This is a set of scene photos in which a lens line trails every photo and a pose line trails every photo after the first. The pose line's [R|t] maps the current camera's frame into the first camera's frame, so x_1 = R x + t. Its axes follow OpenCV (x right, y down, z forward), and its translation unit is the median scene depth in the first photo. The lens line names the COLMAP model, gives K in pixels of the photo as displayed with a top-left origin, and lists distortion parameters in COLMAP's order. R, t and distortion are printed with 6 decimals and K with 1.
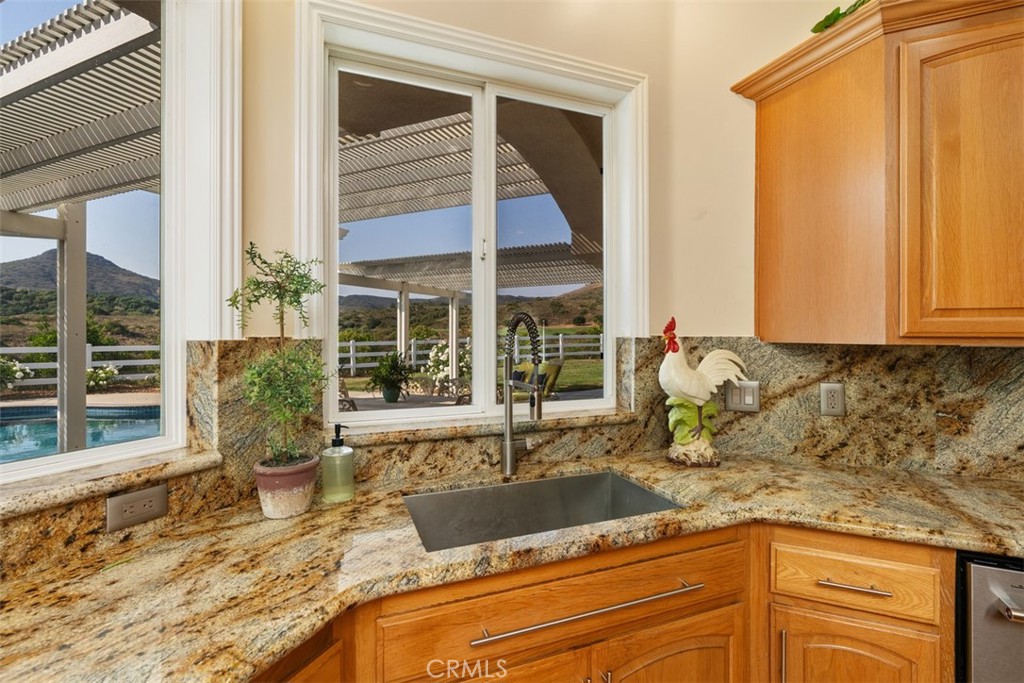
lens RADIAL K [[464.7, 0, 514.2], [0, 464.7, 332.8], [0, 0, 1]] dist [-0.013341, 0.004303]
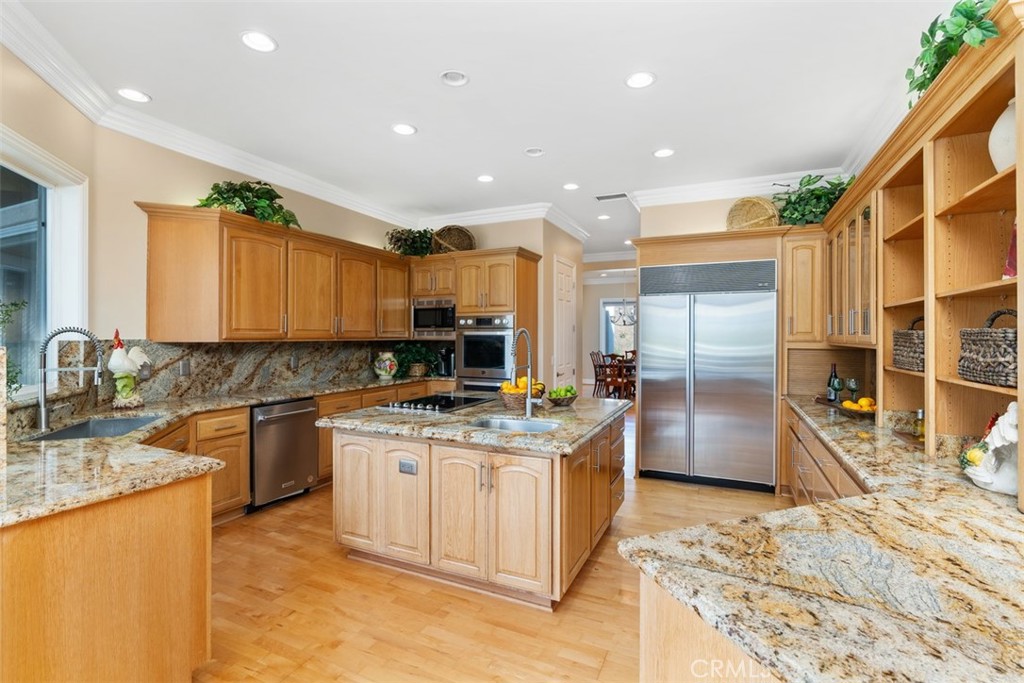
lens RADIAL K [[464.7, 0, 514.8], [0, 464.7, 337.0], [0, 0, 1]] dist [-0.013341, 0.004303]
pose [[0.018363, -0.005559, 0.999816, -1.450672], [-0.007404, 0.999956, 0.005696, -0.024472], [-0.999804, -0.007507, 0.018321, -0.581280]]
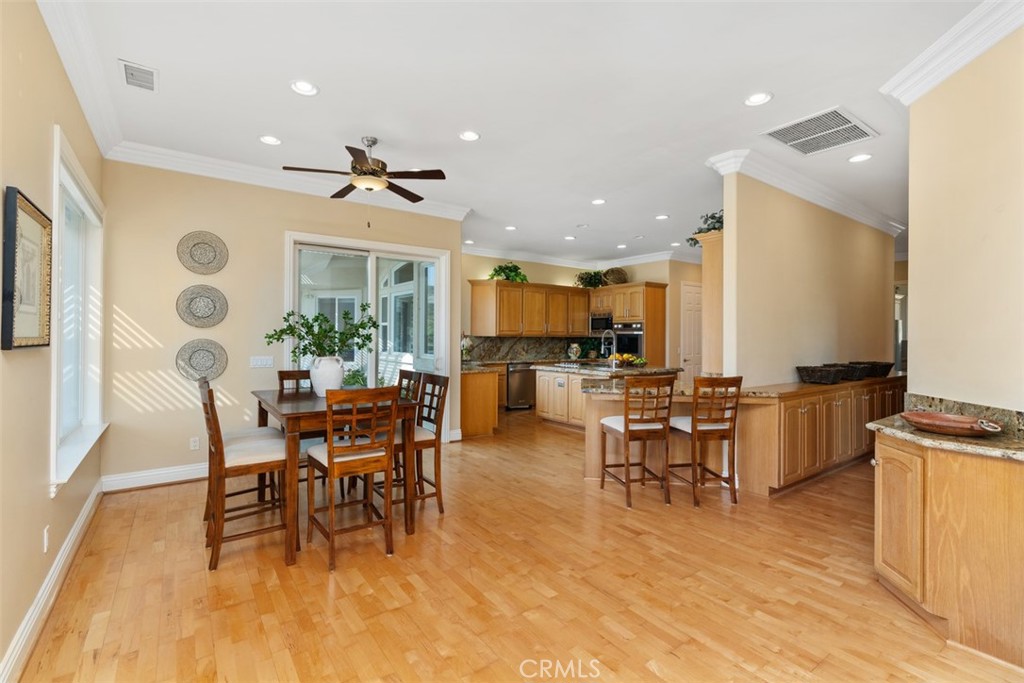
lens RADIAL K [[464.7, 0, 511.0], [0, 464.7, 336.0], [0, 0, 1]] dist [-0.013341, 0.004303]
pose [[0.499670, -0.000759, 0.866216, -3.604038], [-0.009915, 0.999929, 0.006595, -0.015556], [-0.866159, -0.011884, 0.499627, -1.825411]]
